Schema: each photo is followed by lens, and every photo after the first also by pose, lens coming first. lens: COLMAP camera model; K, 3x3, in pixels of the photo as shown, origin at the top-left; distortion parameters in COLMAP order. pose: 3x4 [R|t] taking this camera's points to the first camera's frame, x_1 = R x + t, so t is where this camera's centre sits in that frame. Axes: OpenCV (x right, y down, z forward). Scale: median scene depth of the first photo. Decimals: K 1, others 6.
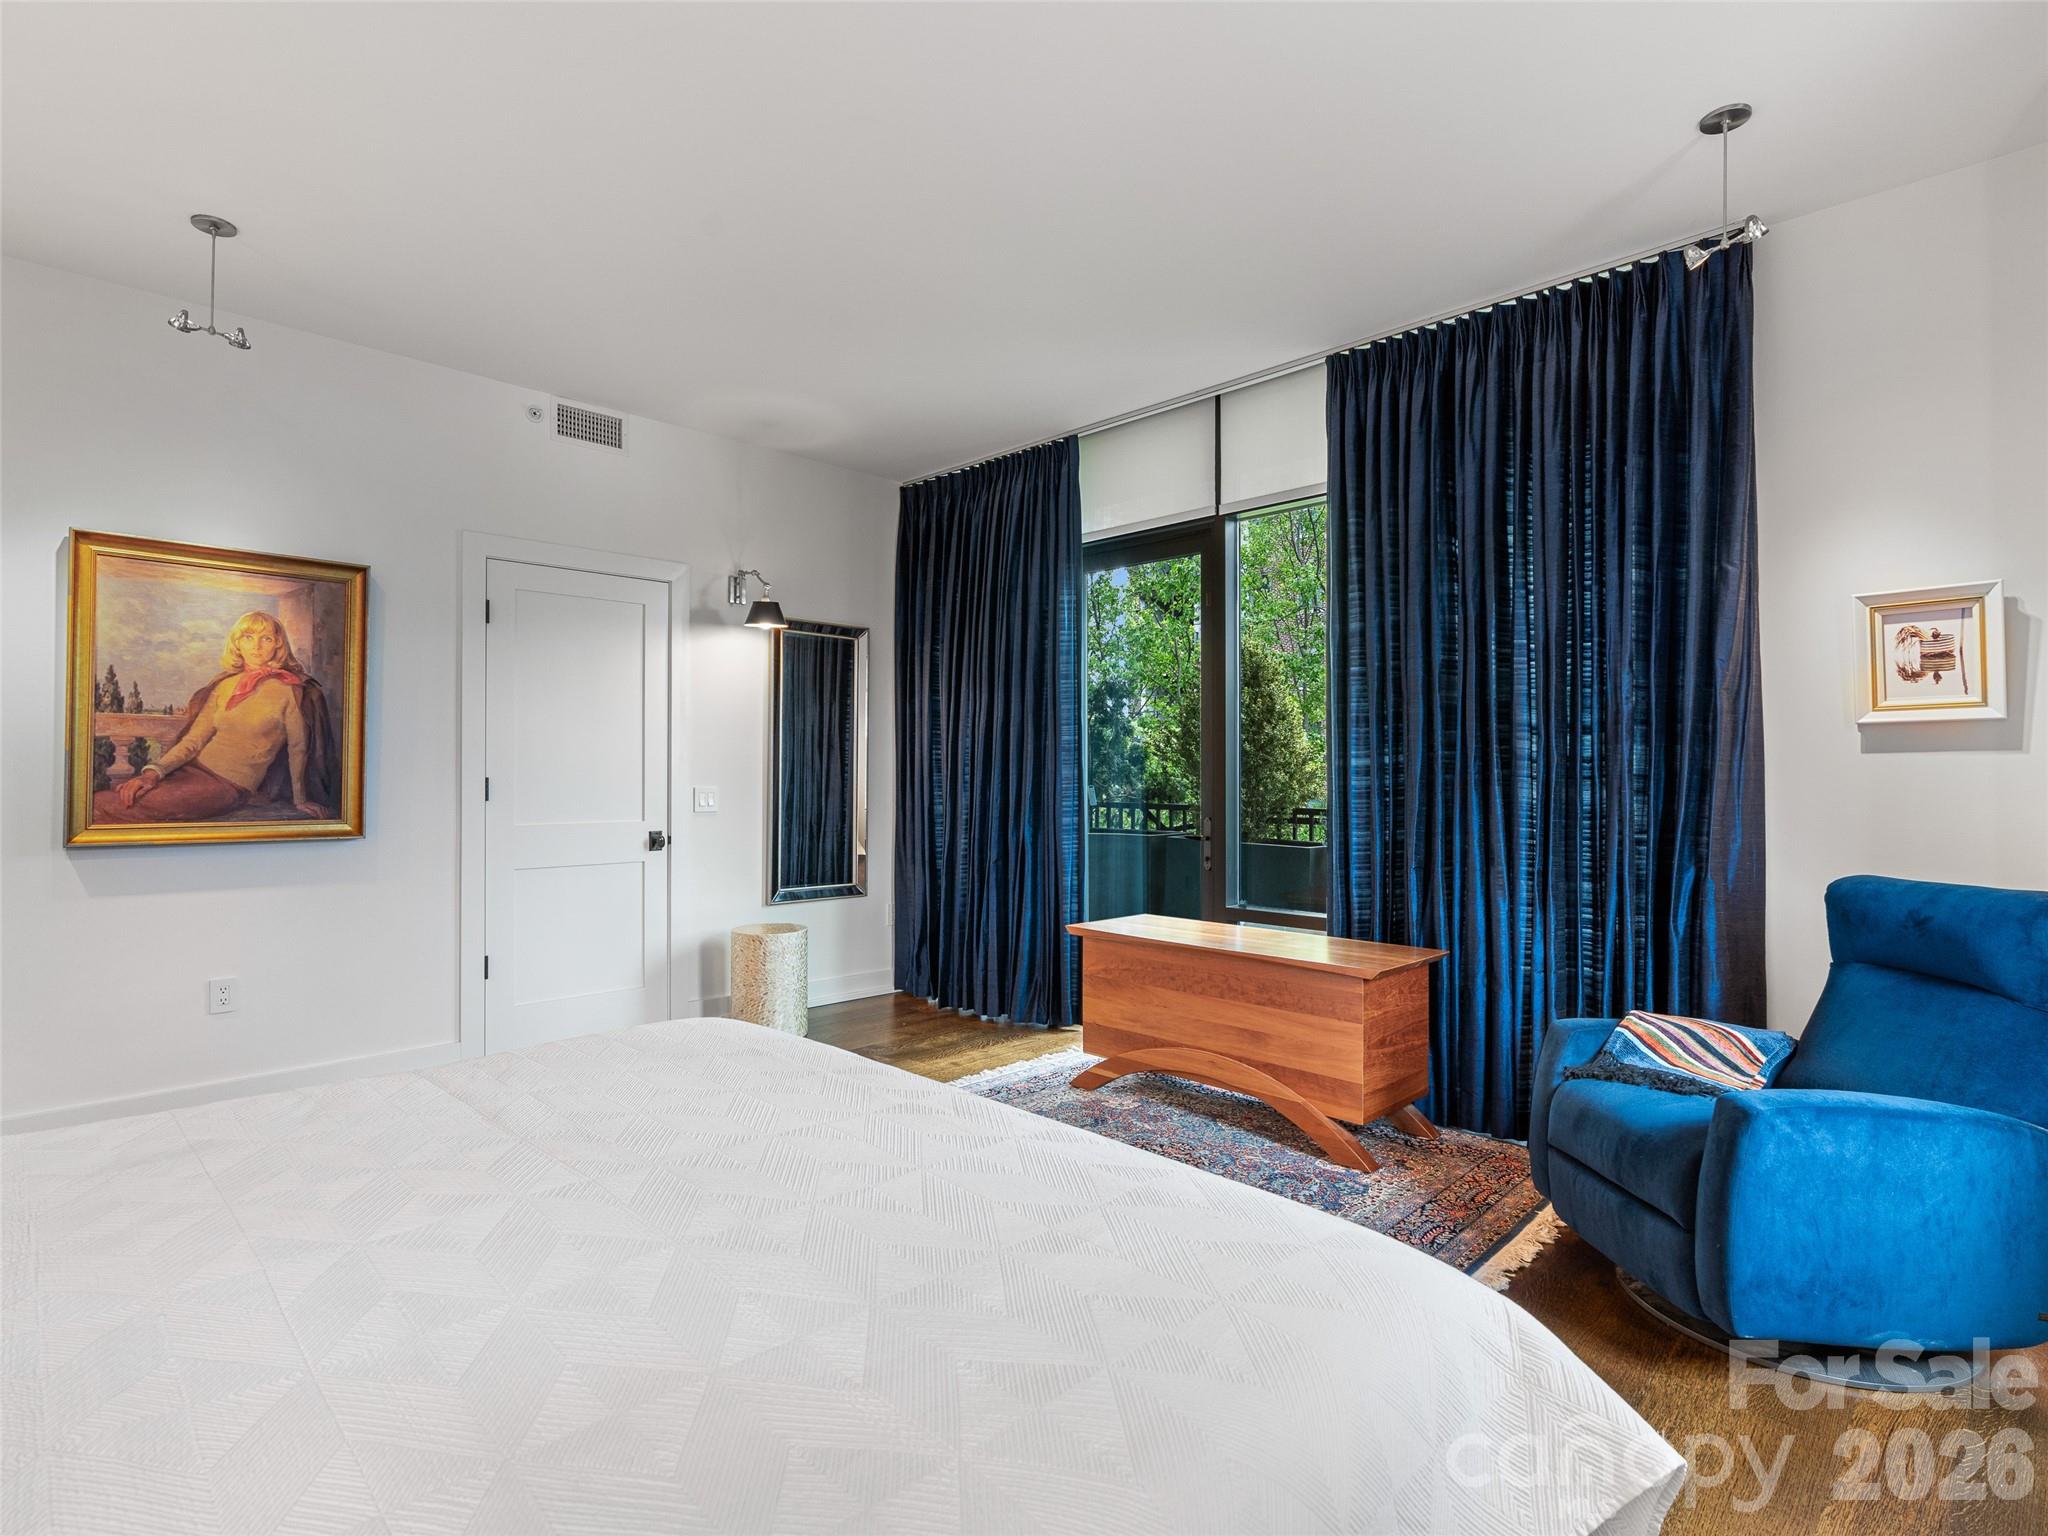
lens RADIAL K [[1043.6, 0, 1024.0], [0, 1043.6, 768.0], [0, 0, 1]] dist [-0.005209, -0.001508]
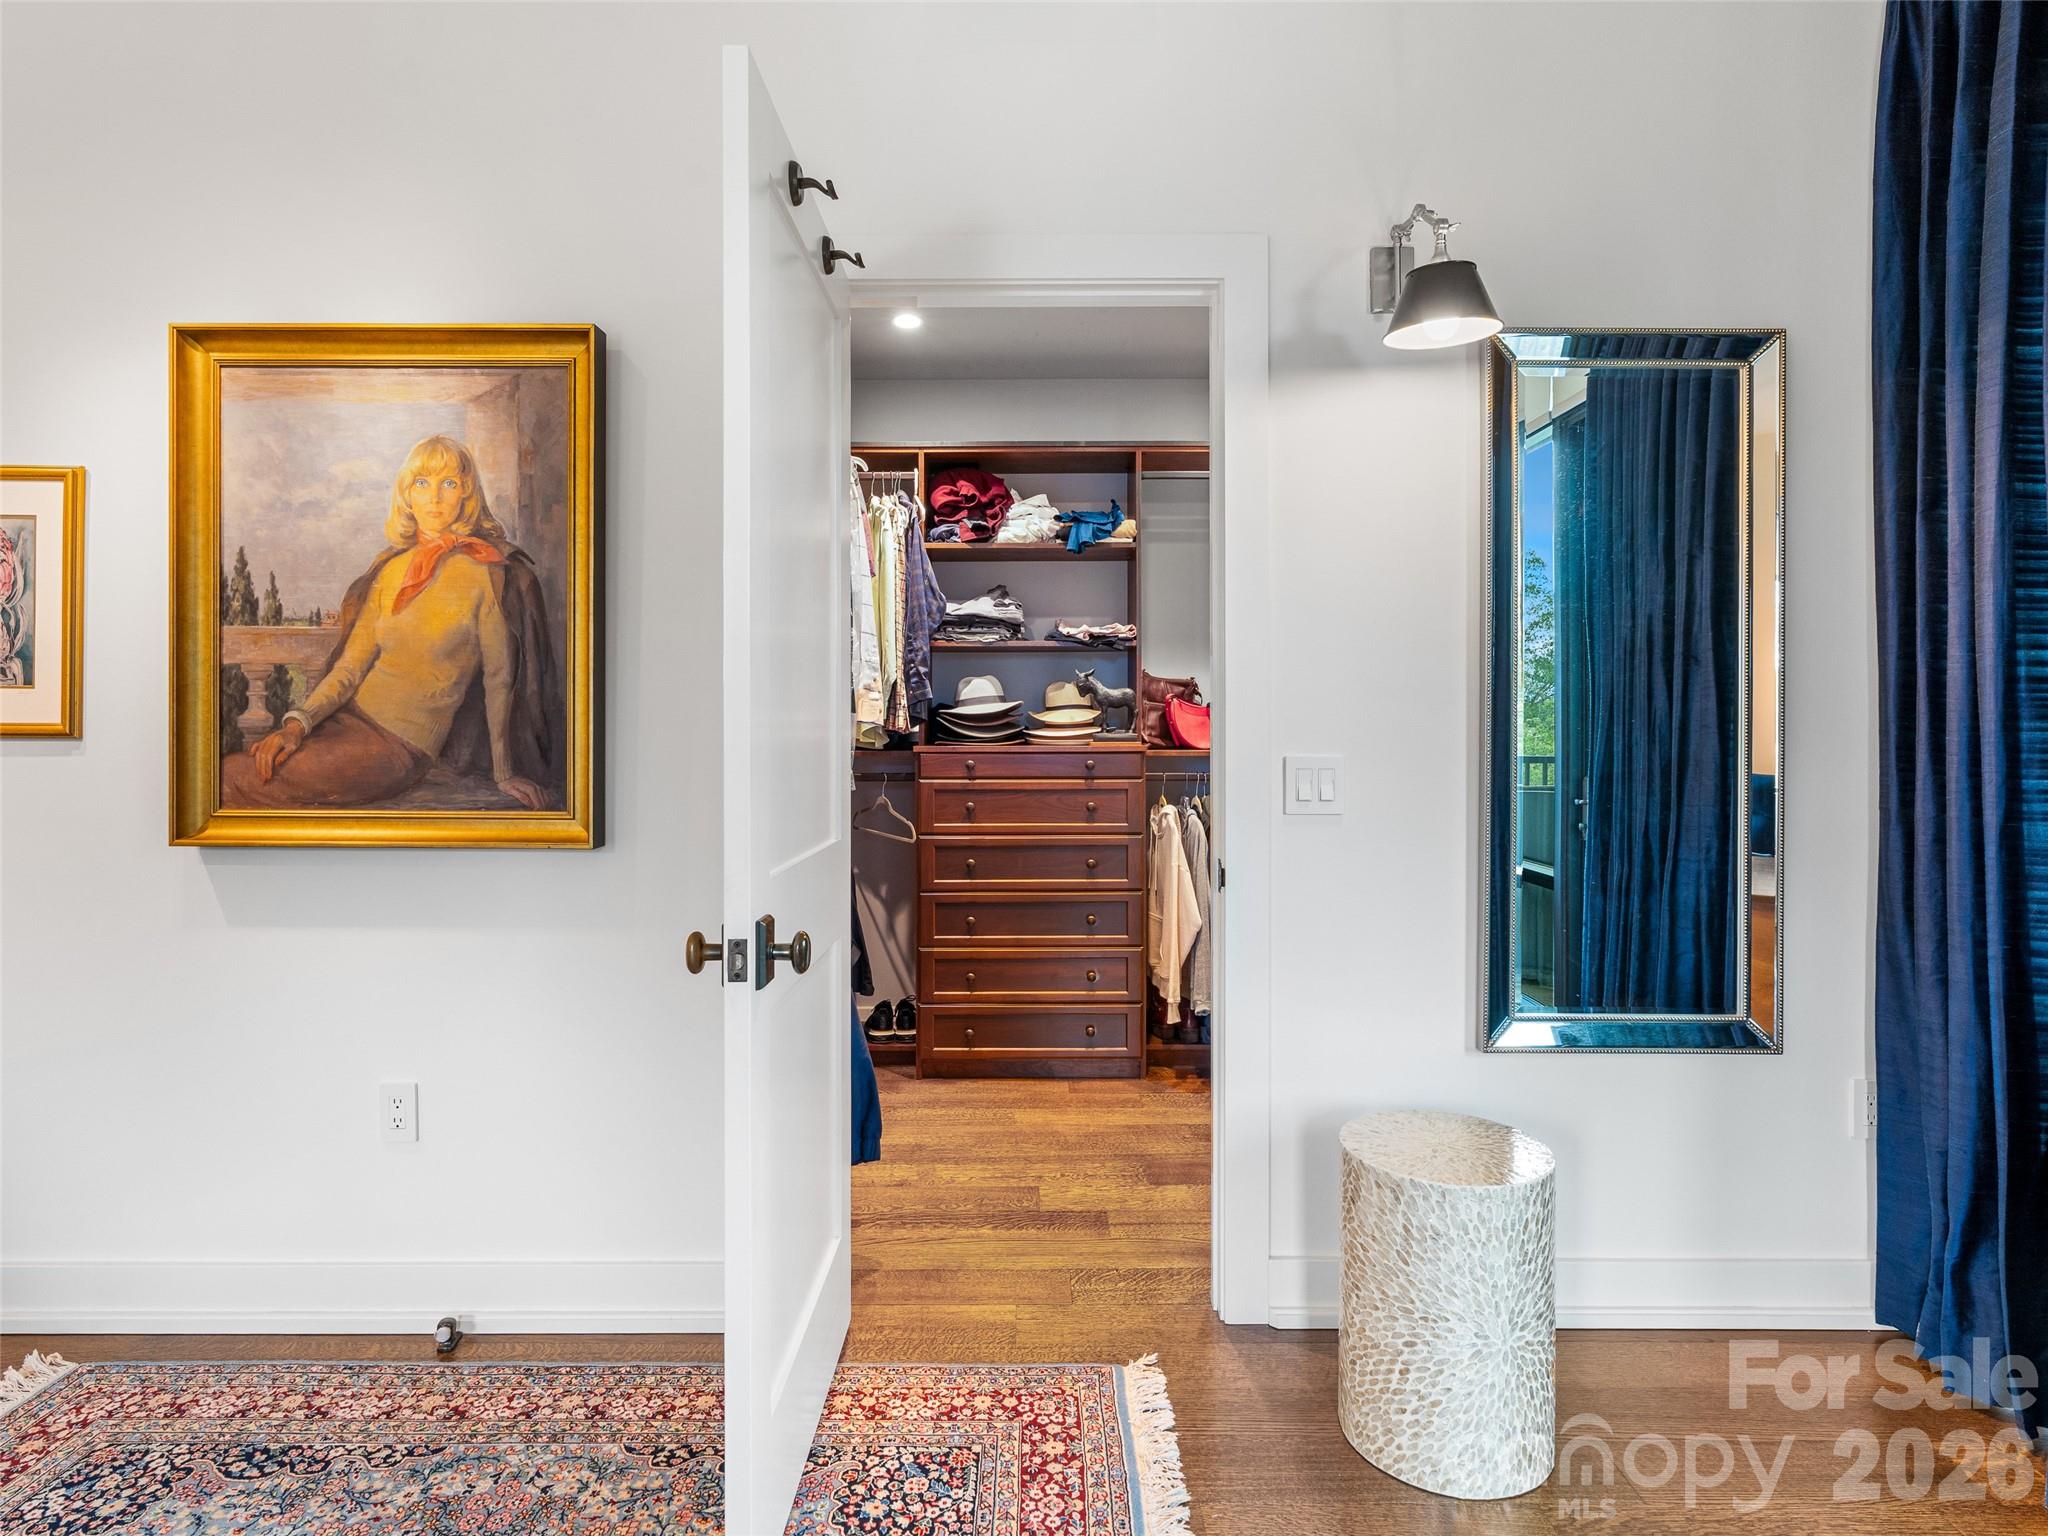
lens RADIAL K [[1122.1, 0, 1029.2], [0, 1122.1, 734.7], [0, 0, 1]] dist [-0.002735, 0.000425]
pose [[0.703086, -0.003764, -0.711095, -0.083464], [0.006620, 0.999977, 0.001252, 0.011880], [0.711074, -0.005588, 0.703095, 0.803040]]
